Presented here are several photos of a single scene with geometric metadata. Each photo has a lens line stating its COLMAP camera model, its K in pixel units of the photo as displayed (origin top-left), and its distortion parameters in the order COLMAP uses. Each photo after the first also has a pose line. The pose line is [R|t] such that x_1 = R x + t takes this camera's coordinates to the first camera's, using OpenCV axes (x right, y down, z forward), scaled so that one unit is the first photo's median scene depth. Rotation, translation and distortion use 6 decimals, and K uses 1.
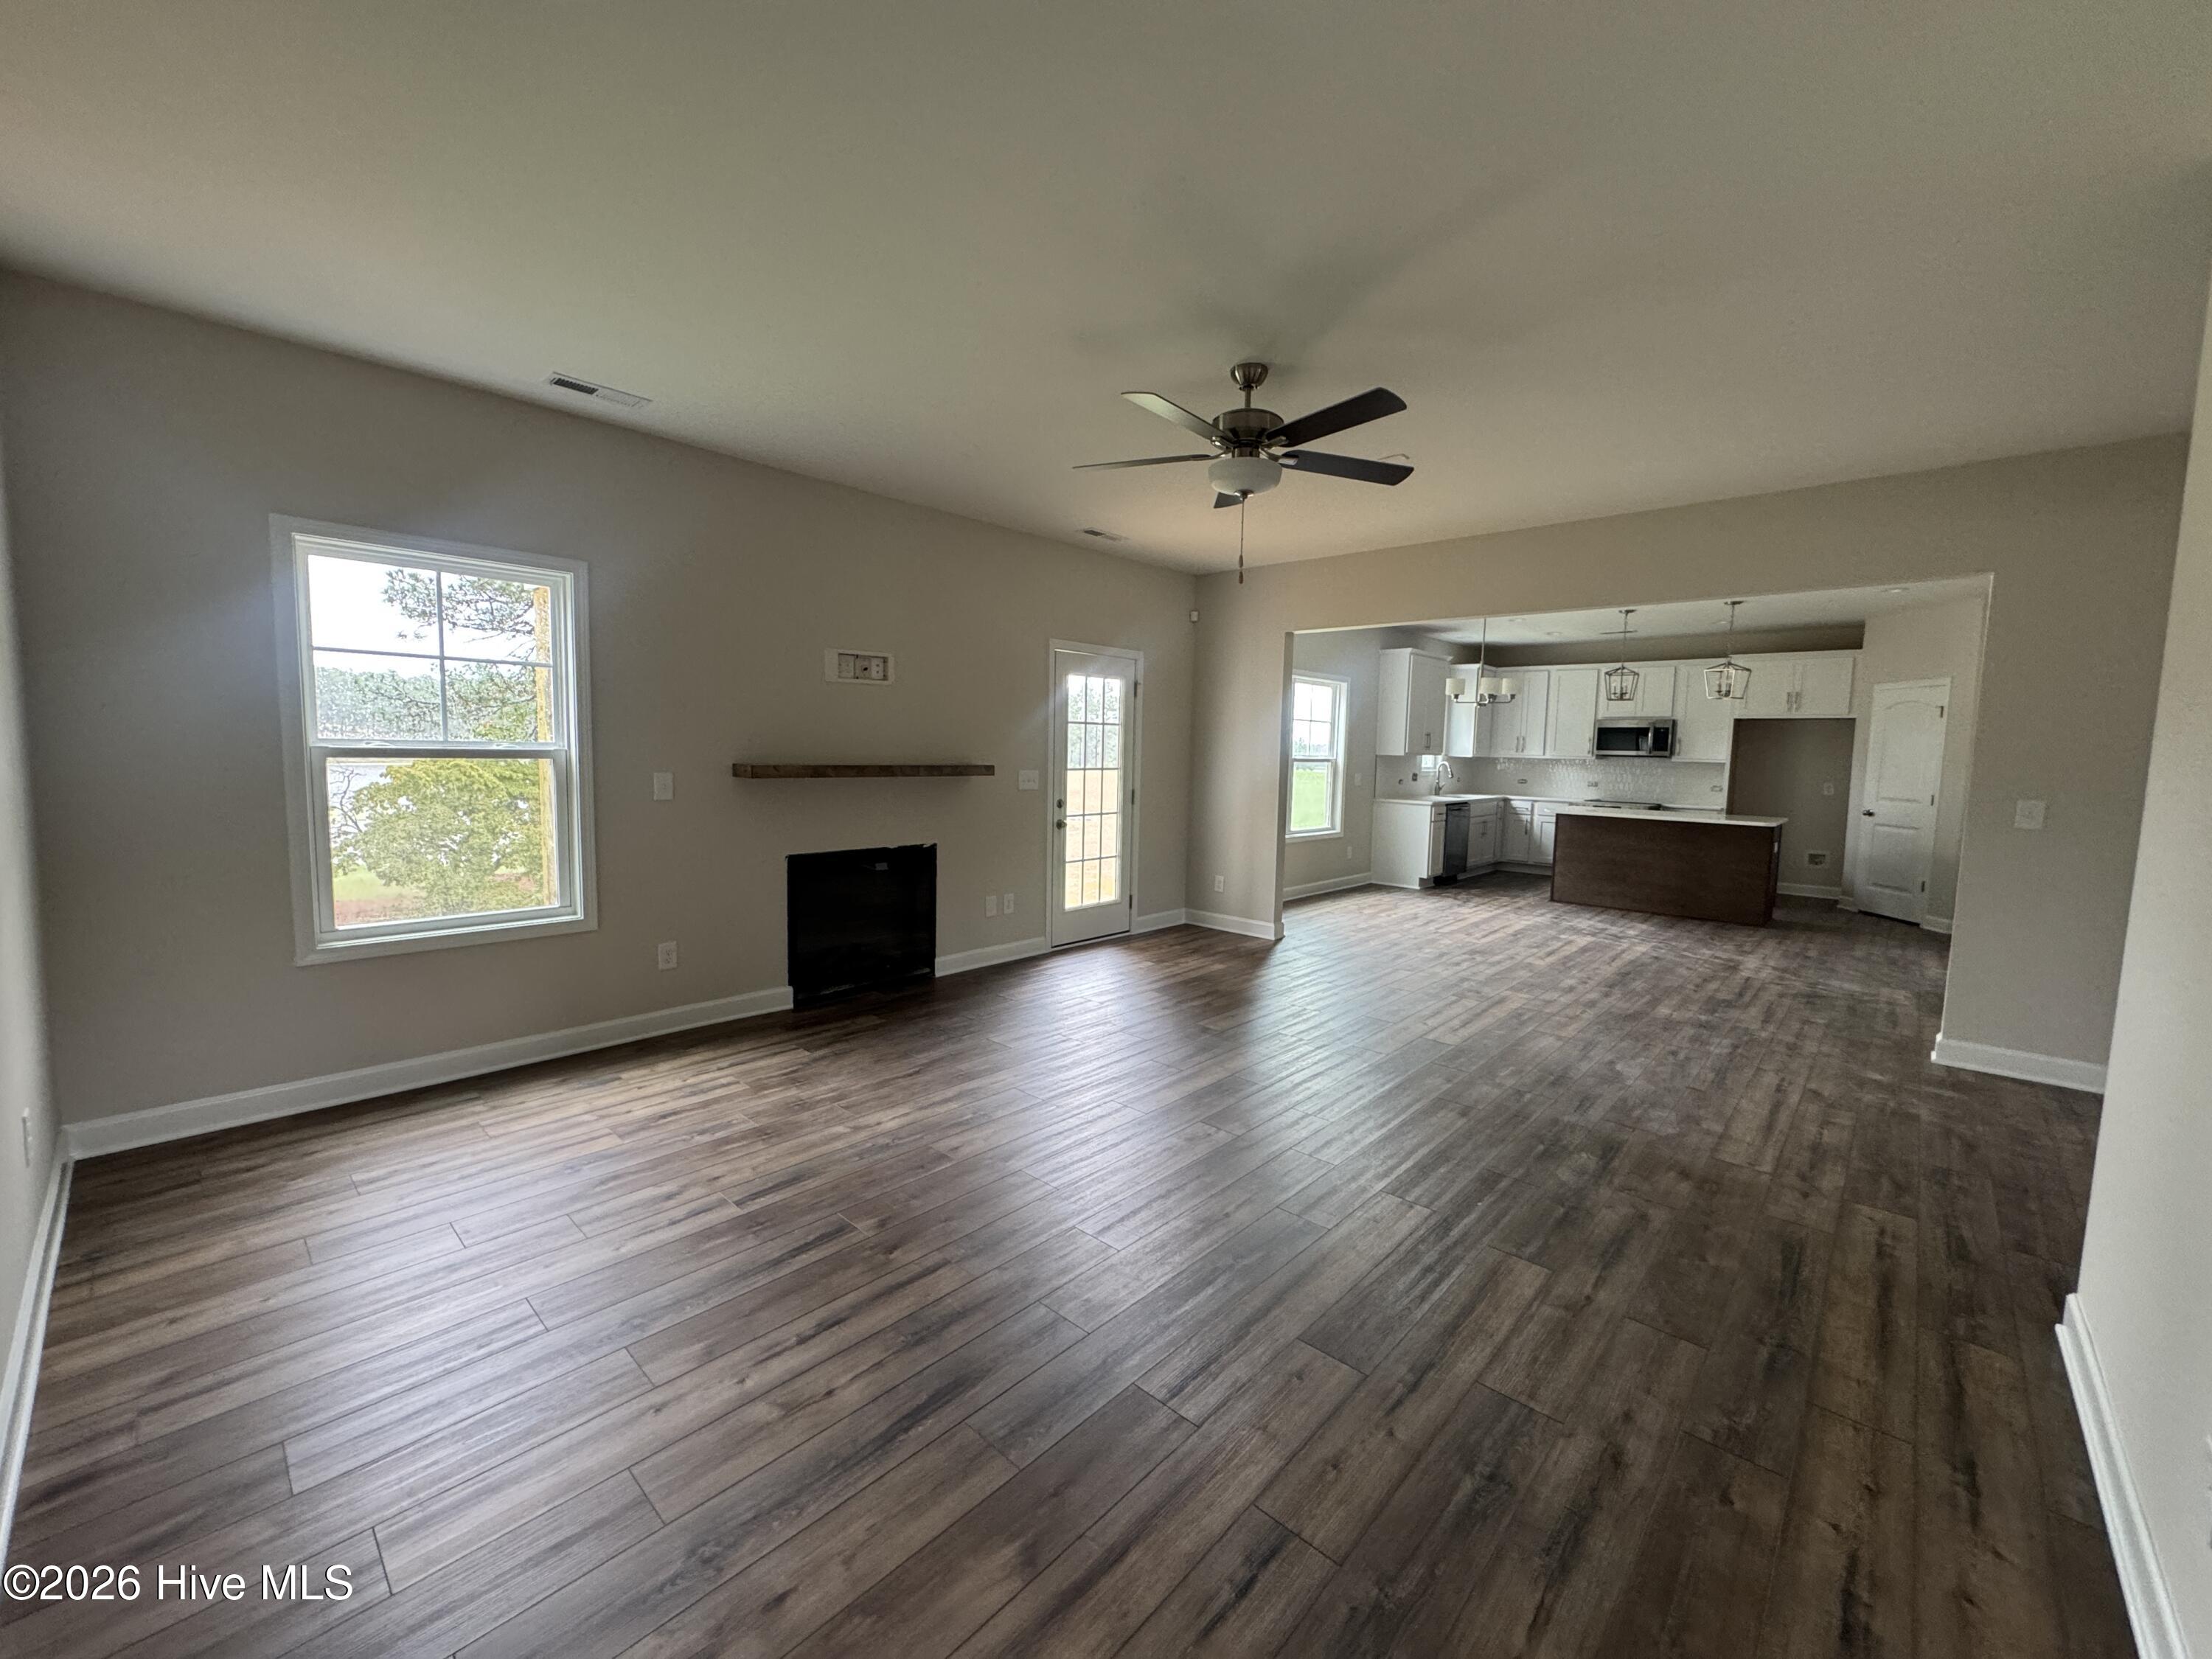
lens RADIAL K [[881.5, 0, 1115.8], [0, 881.5, 832.8], [0, 0, 1]] dist [-0.004081, 0.001017]
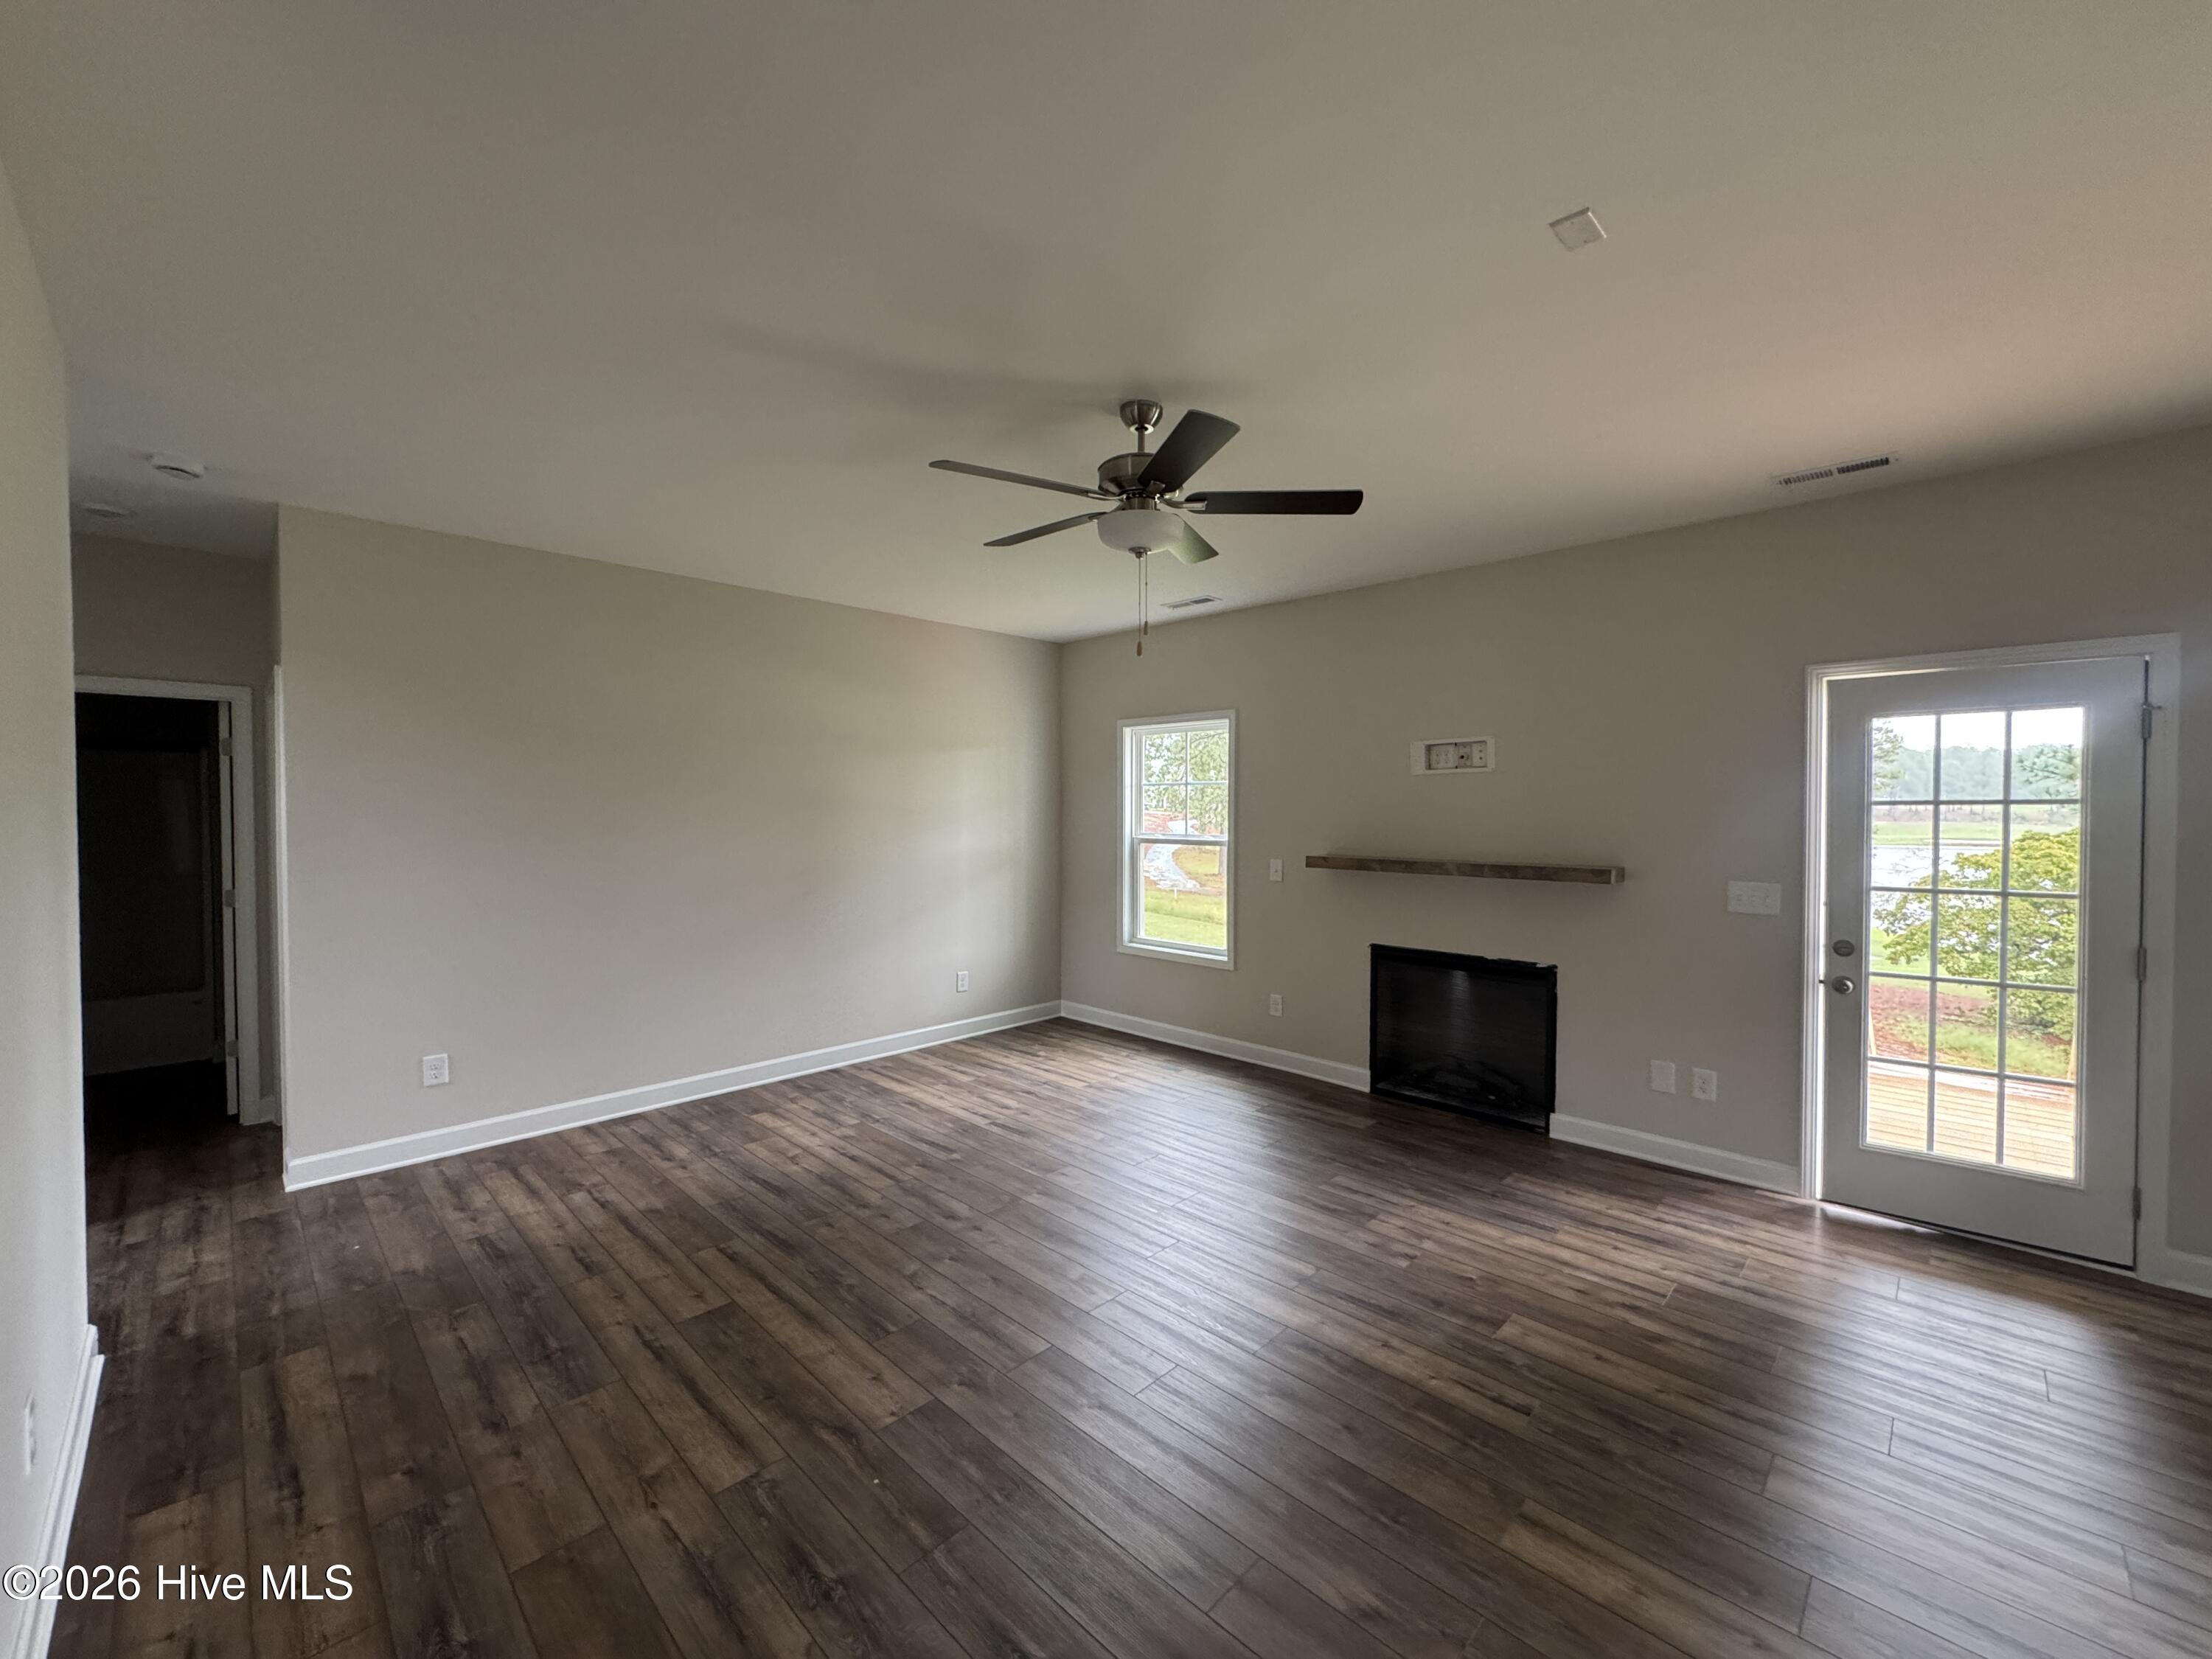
lens RADIAL K [[881.5, 0, 1093.8], [0, 881.5, 823.5], [0, 0, 1]] dist [-0.004081, 0.001017]
pose [[-0.042822, -0.005615, -0.999067, 0.968596], [-0.099375, 0.995049, -0.001333, -0.115844], [0.994128, 0.099225, -0.043168, 0.986410]]
